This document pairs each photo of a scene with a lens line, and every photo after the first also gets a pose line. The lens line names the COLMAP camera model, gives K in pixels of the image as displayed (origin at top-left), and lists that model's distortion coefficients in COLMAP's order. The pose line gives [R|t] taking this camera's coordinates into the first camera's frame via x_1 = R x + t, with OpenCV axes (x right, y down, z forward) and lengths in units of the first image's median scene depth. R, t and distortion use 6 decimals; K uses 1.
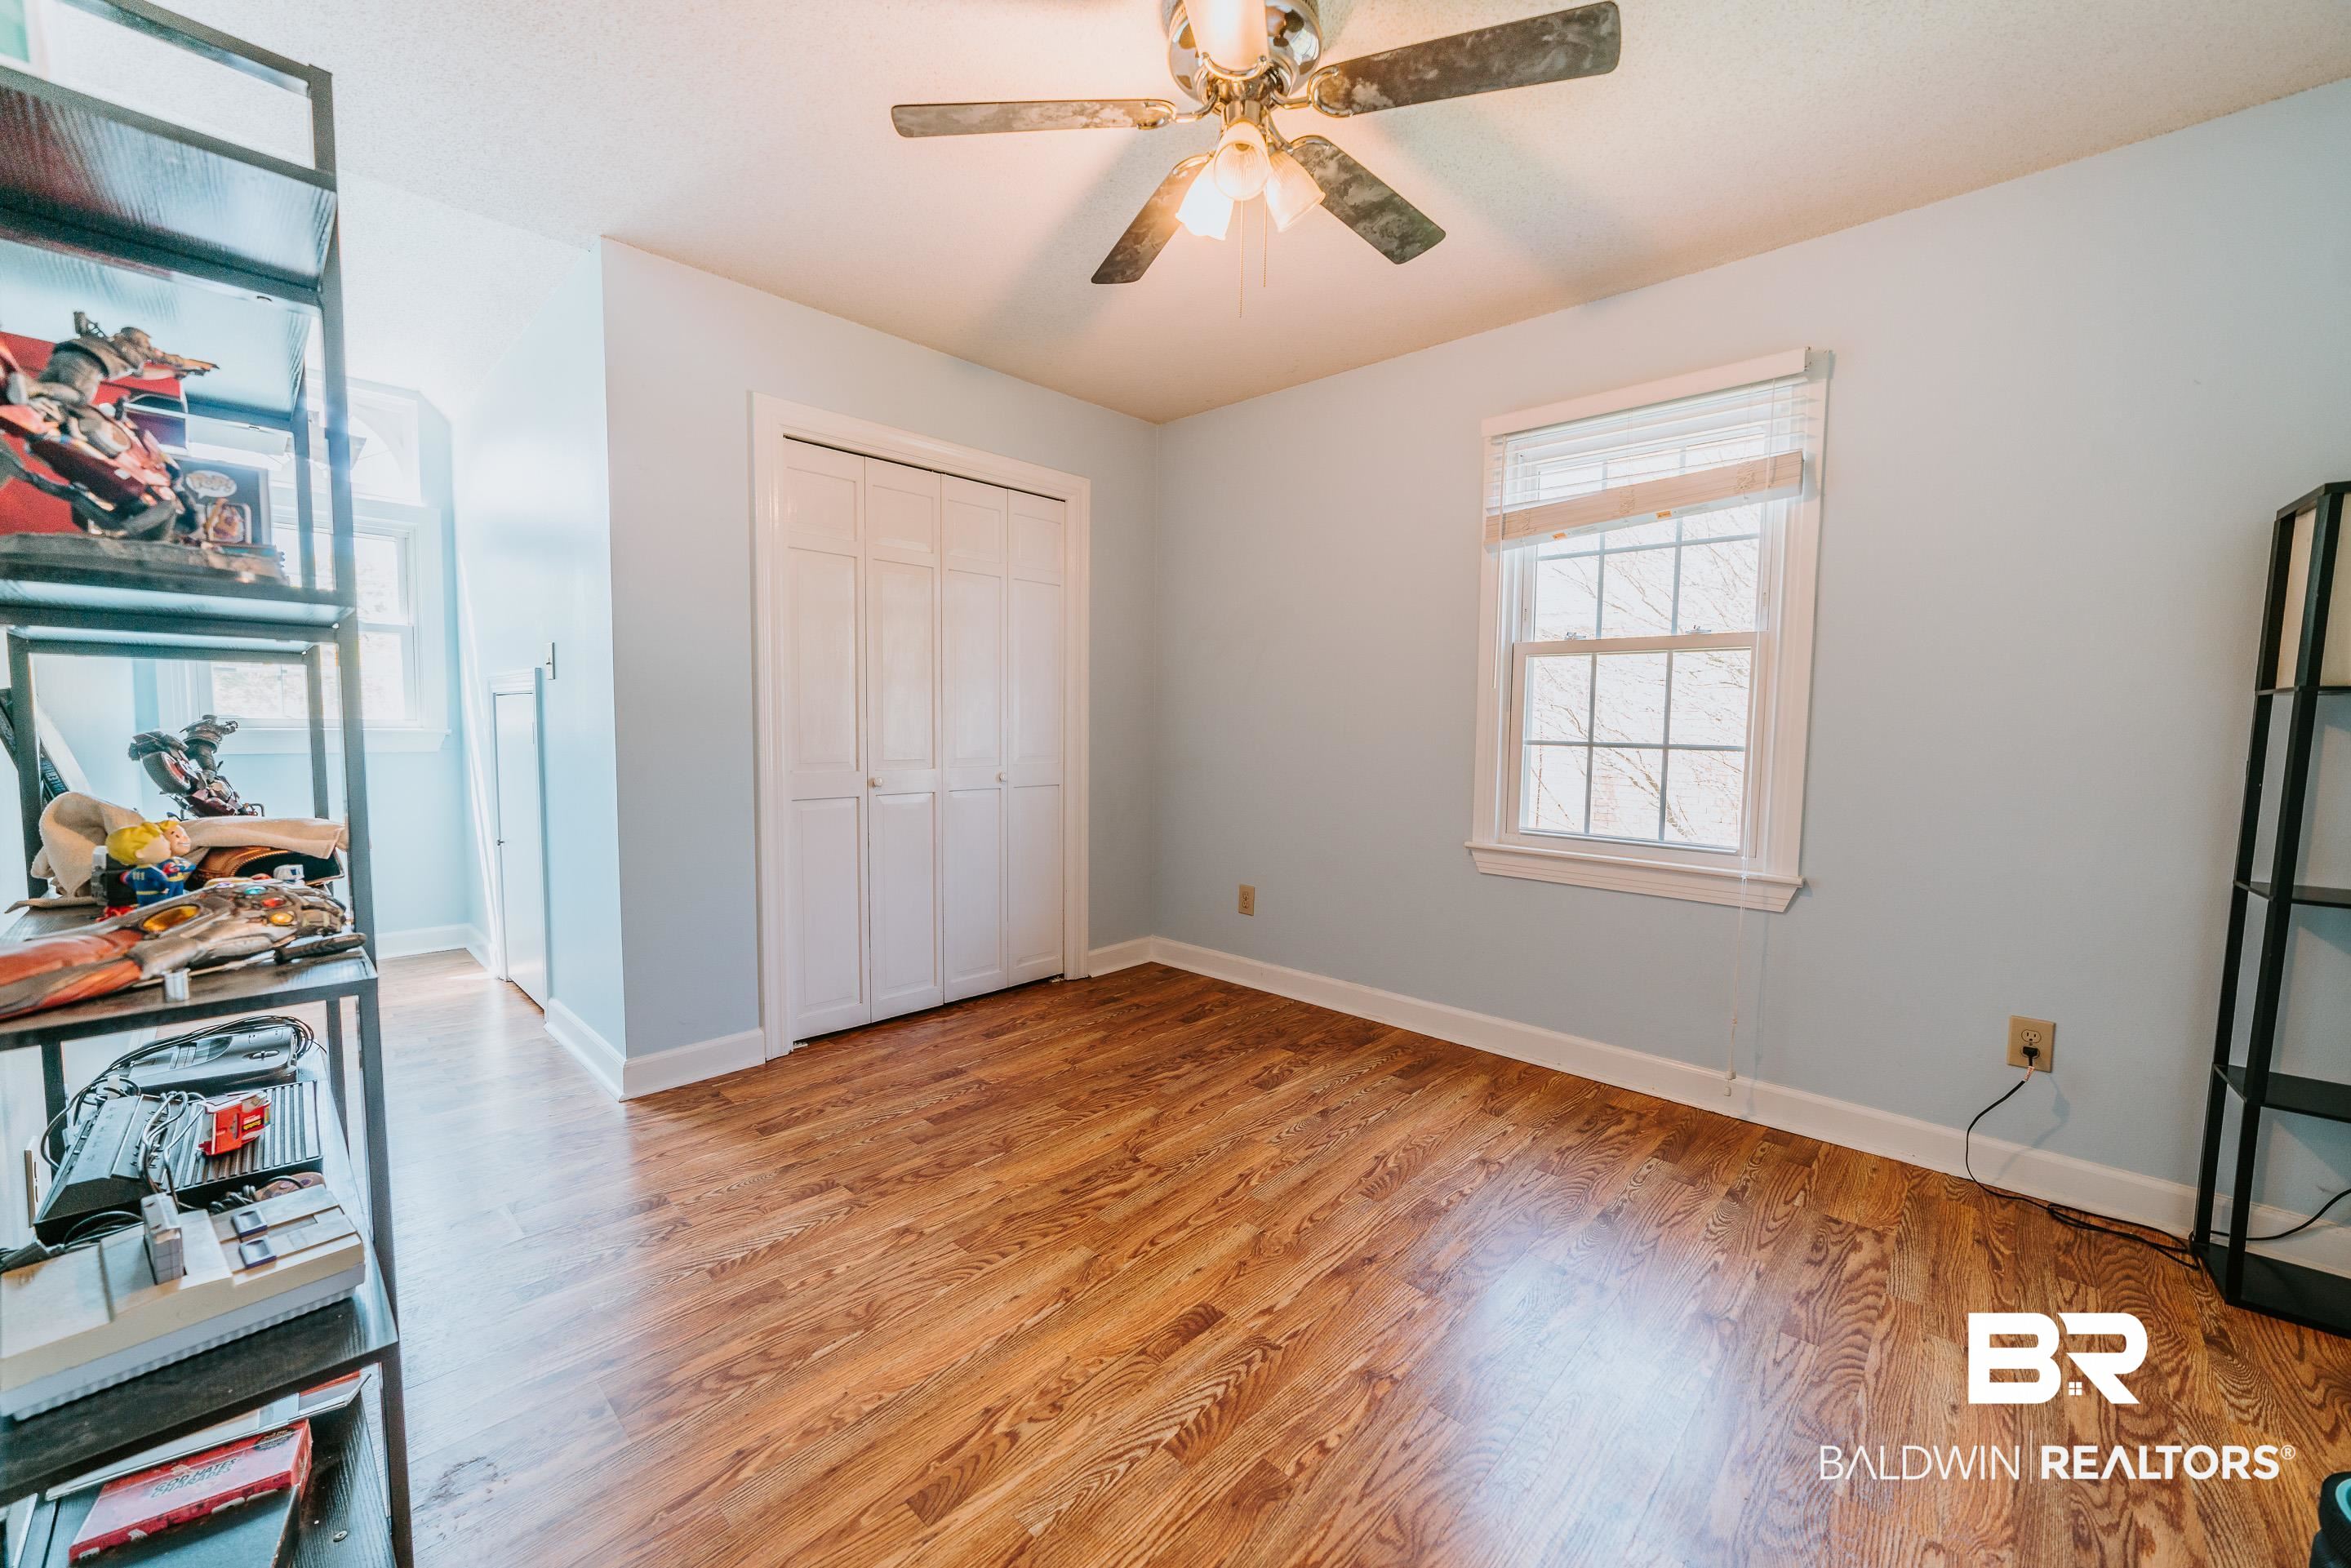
lens RADIAL K [[901.7, 0, 1175.5], [0, 901.7, 784.0], [0, 0, 1]] dist [-0.000313, 0.000090]
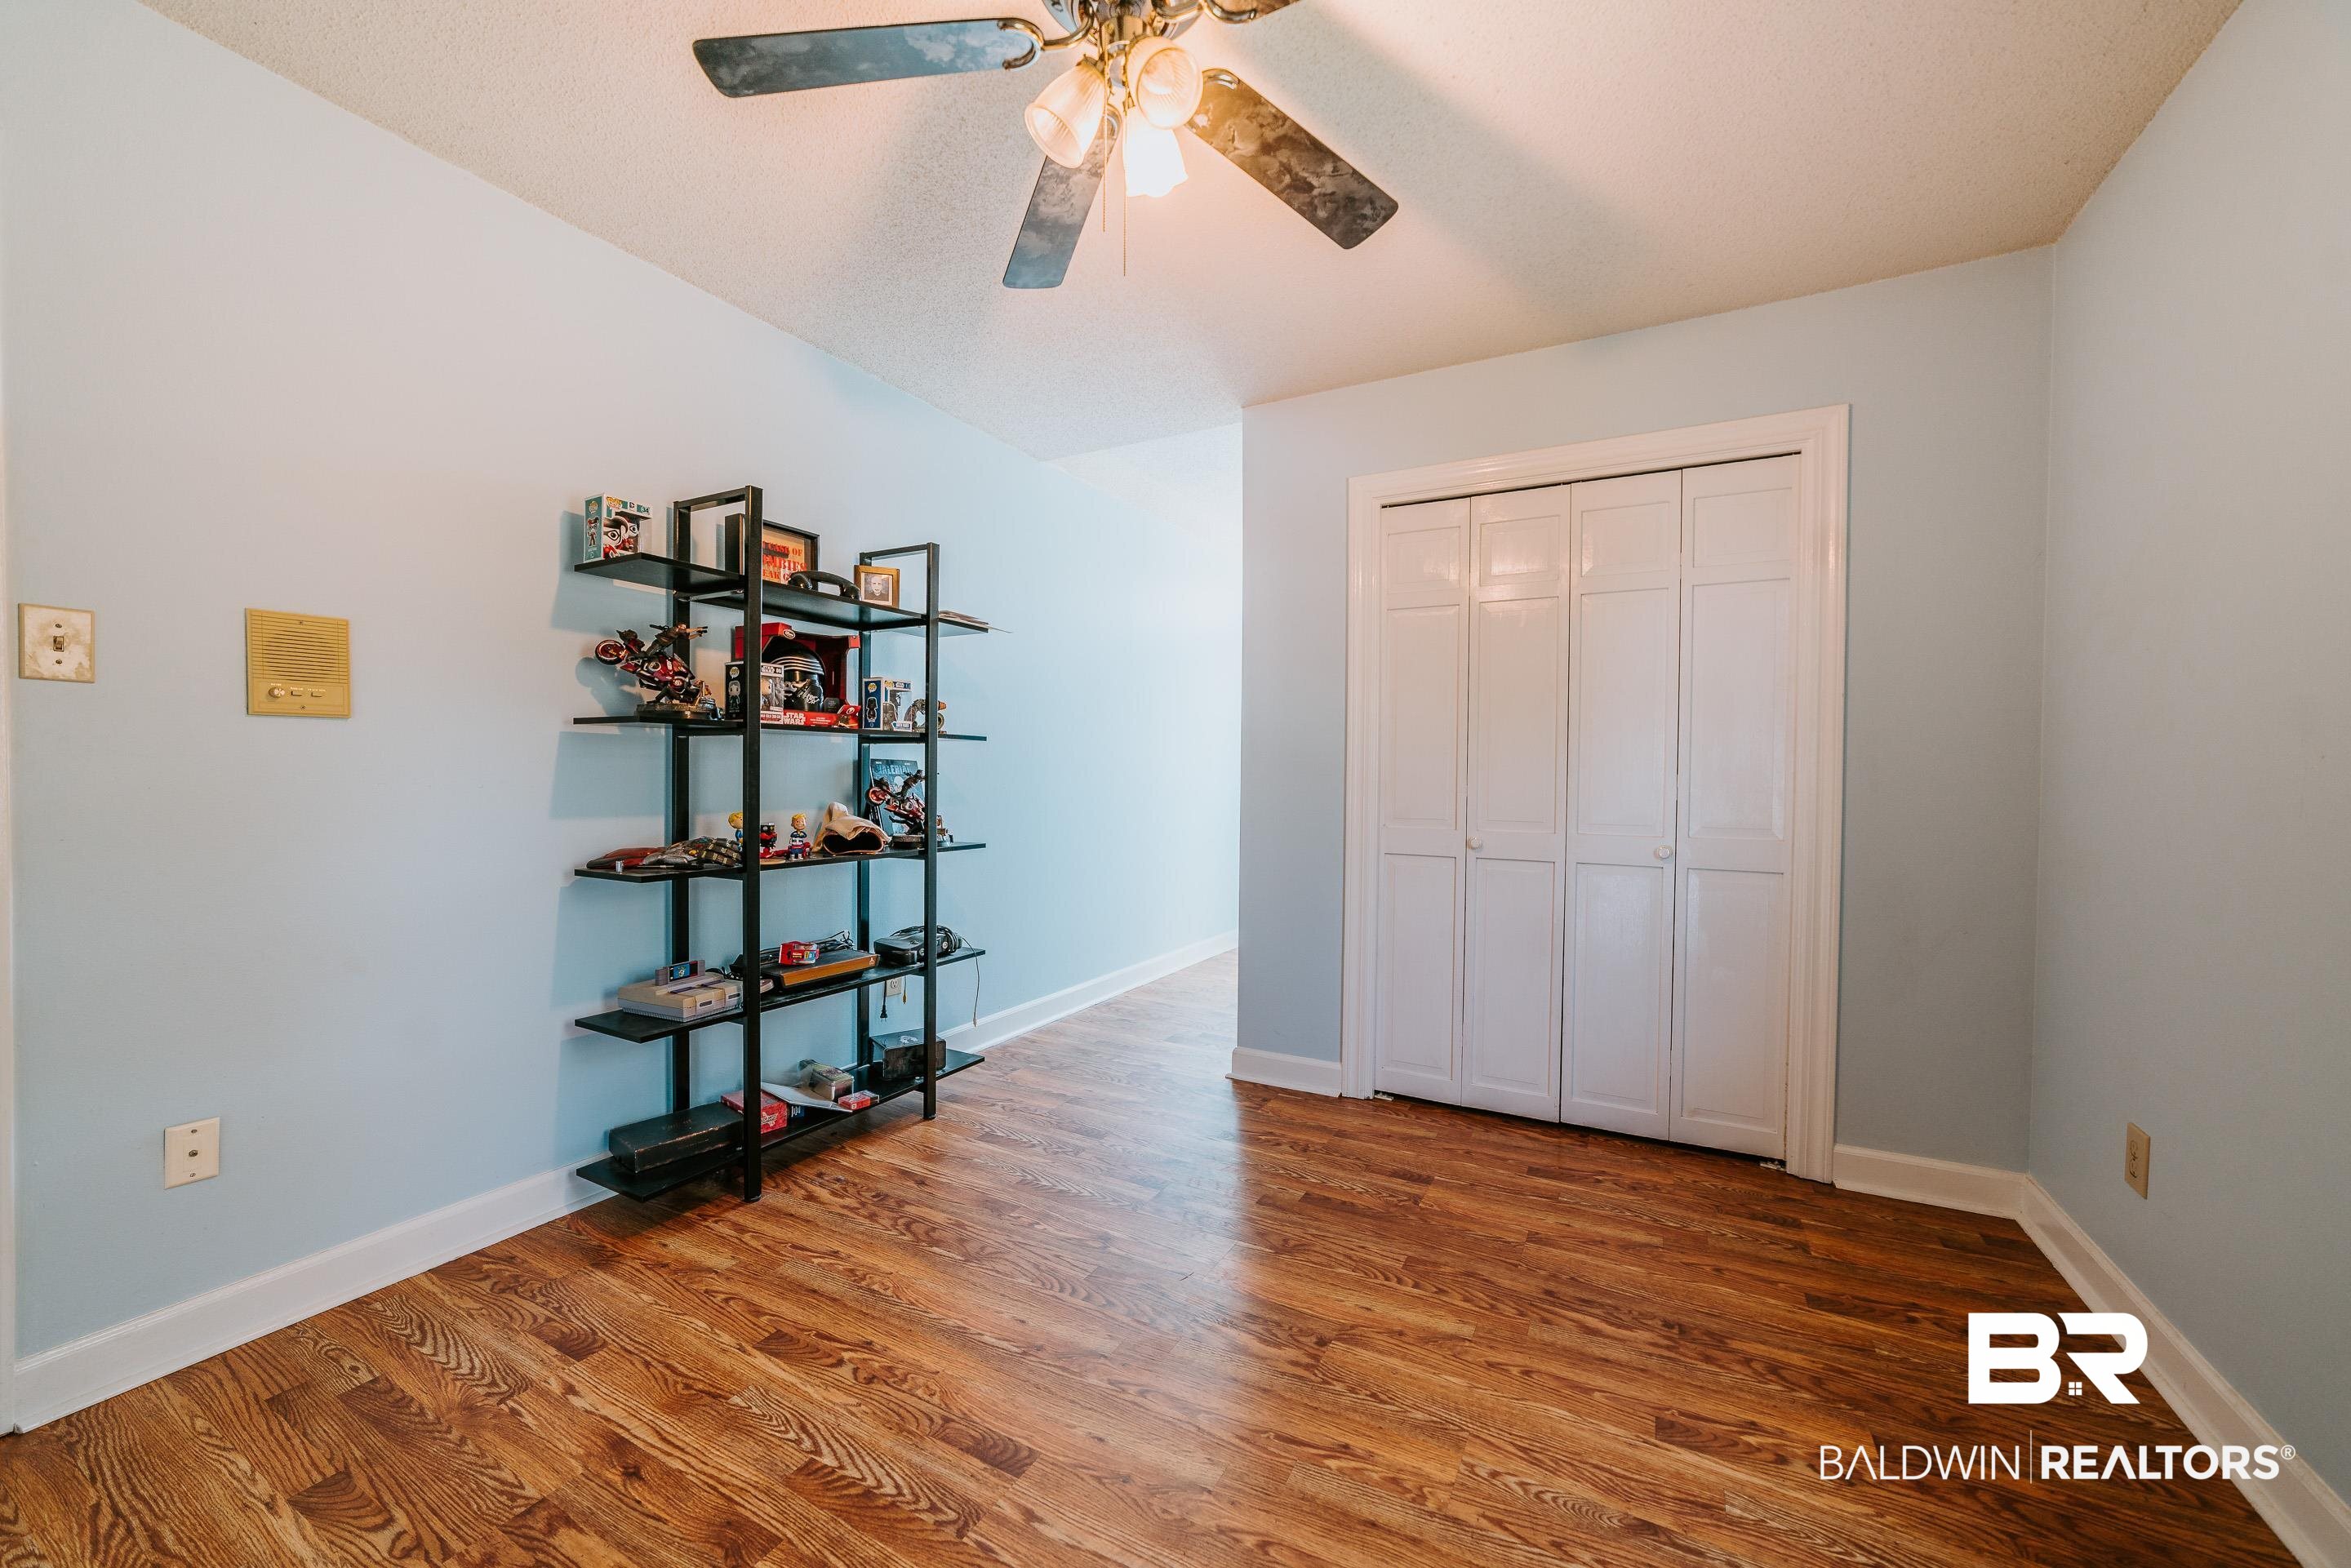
lens RADIAL K [[892.7, 0, 1175.3], [0, 892.7, 858.4], [0, 0, 1]] dist [-0.002271, -0.000022]
pose [[0.249939, 0.075160, -0.965340, 0.515777], [-0.067076, 0.995932, 0.060175, -0.023898], [0.965936, 0.049711, 0.253963, 0.552263]]
